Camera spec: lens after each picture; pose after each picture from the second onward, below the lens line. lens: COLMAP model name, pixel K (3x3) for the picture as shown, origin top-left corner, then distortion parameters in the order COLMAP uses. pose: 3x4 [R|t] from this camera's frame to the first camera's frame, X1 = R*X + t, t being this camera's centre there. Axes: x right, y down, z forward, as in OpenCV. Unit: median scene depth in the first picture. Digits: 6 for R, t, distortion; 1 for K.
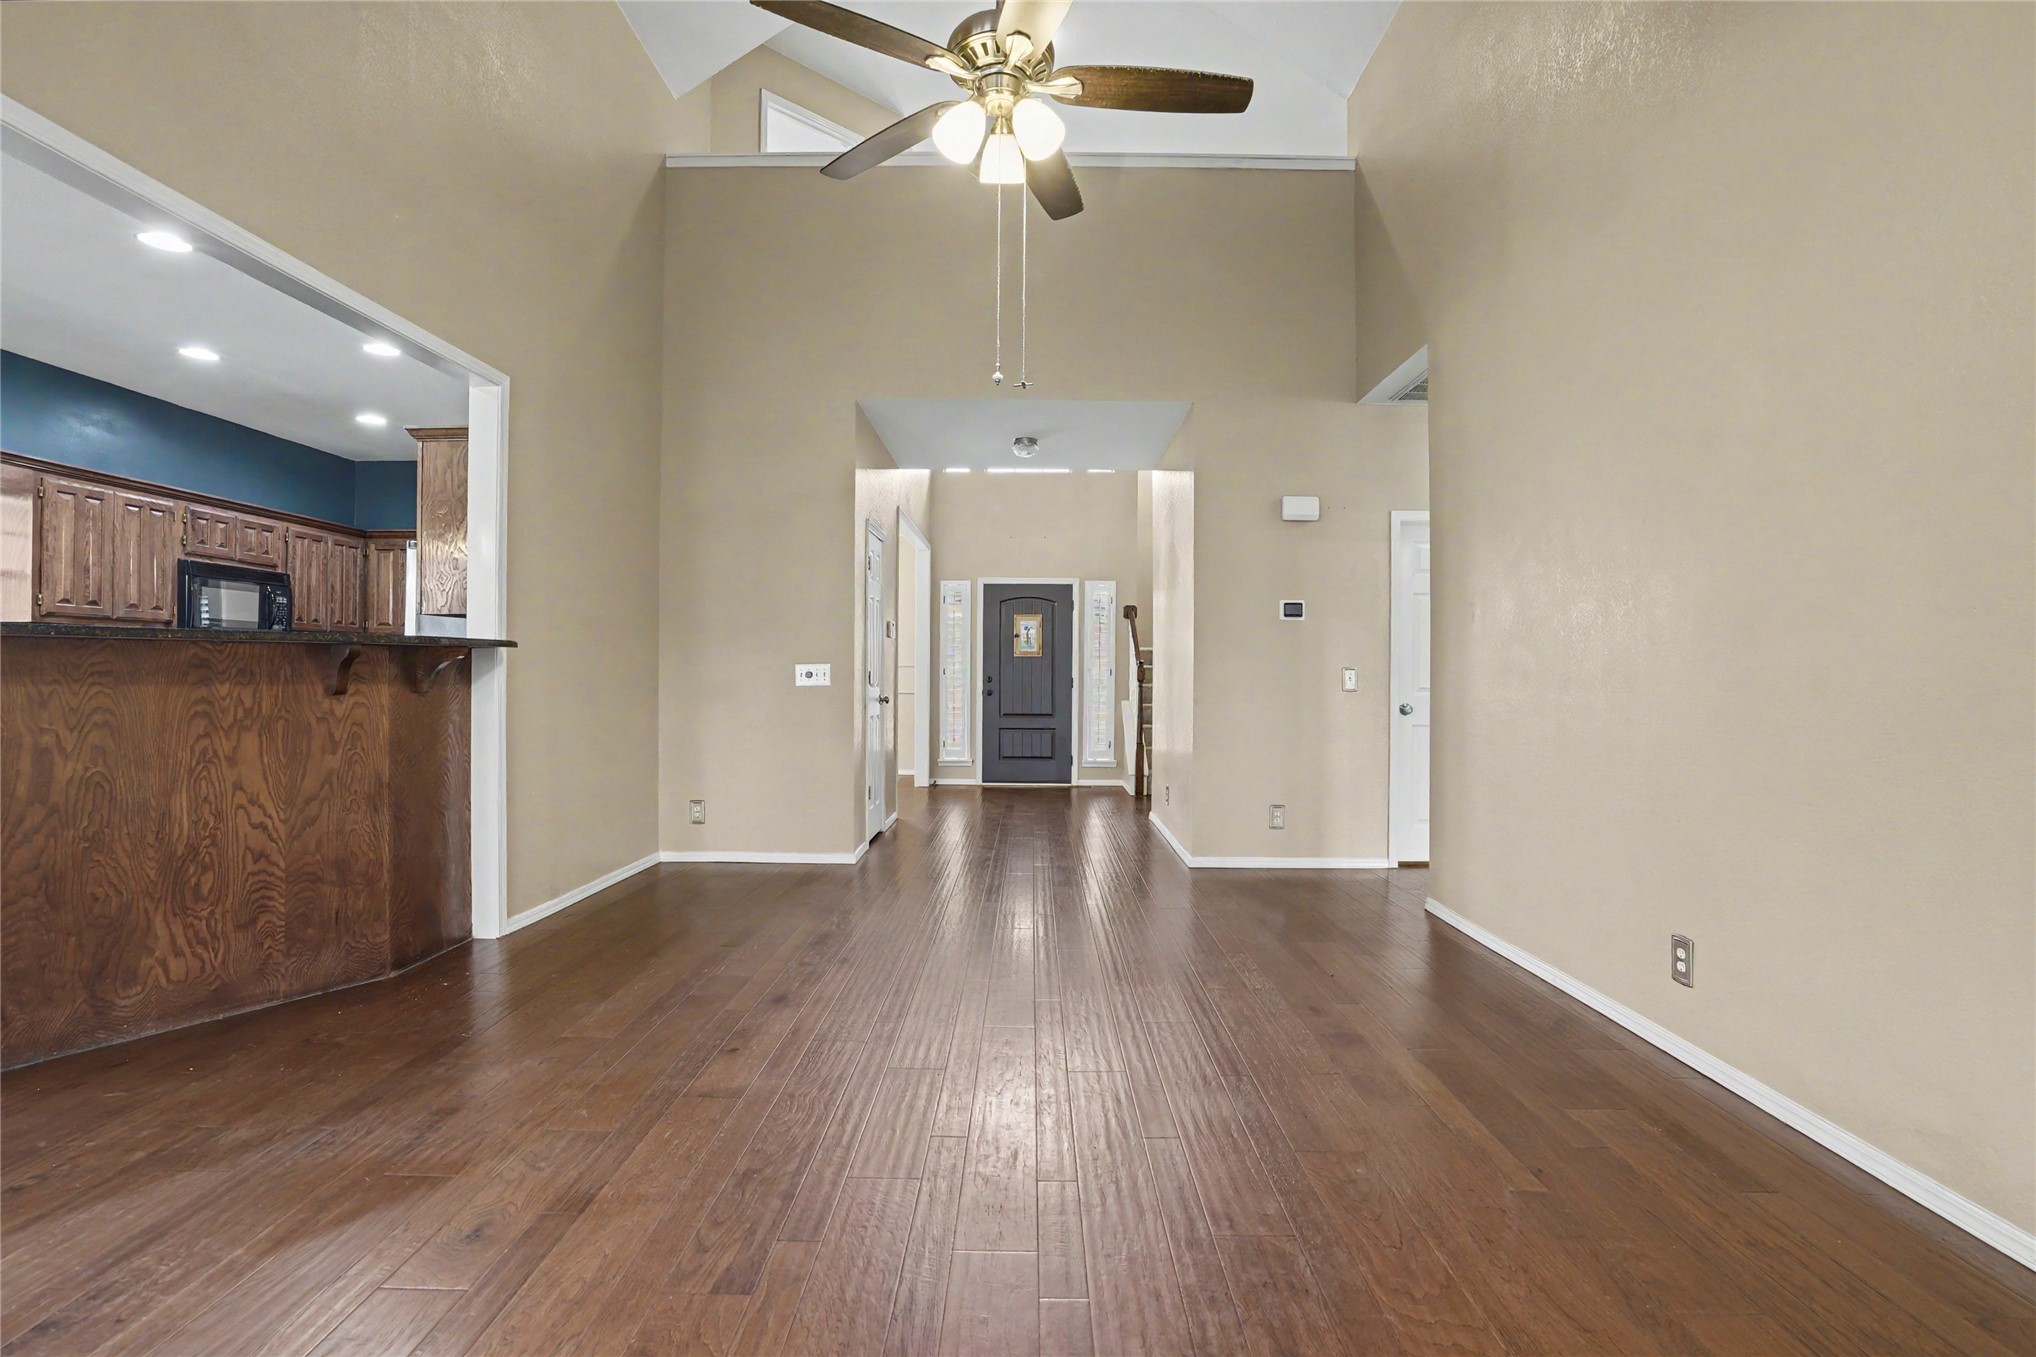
lens RADIAL K [[955.4, 0, 1020.2], [0, 955.4, 670.1], [0, 0, 1]] dist [-0.044969, 0.022006]
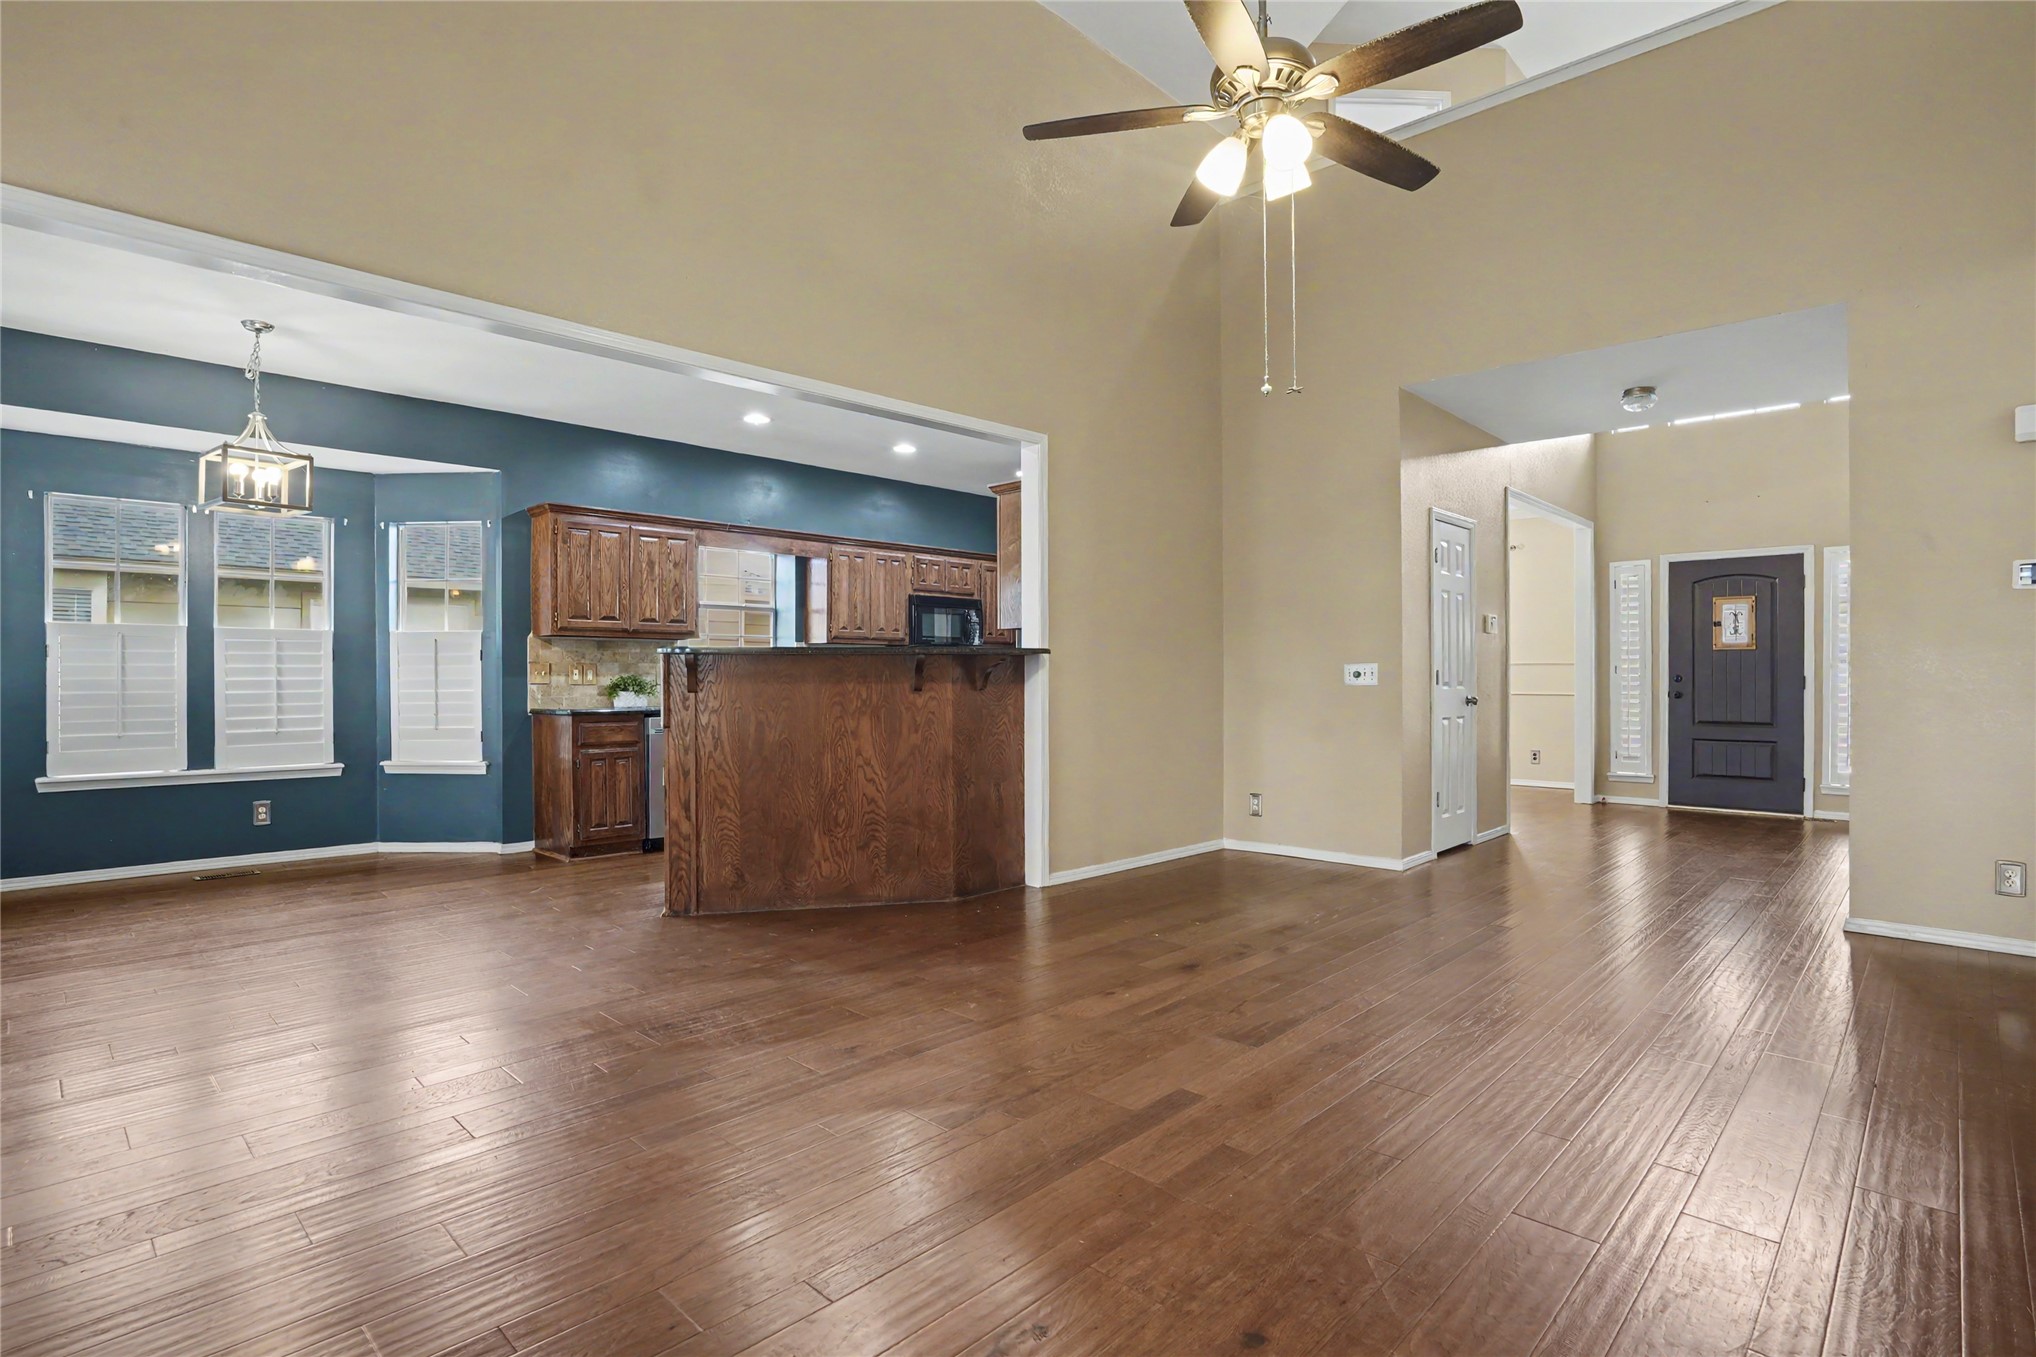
lens RADIAL K [[1006.2, 0, 1022.4], [0, 1006.2, 669.7], [0, 0, 1]] dist [-0.043563, 0.001017]
pose [[0.738307, -0.008637, -0.674409, 0.323570], [0.008553, 0.999957, -0.003442, 0.001081], [0.674410, -0.003227, 0.738350, 0.003086]]
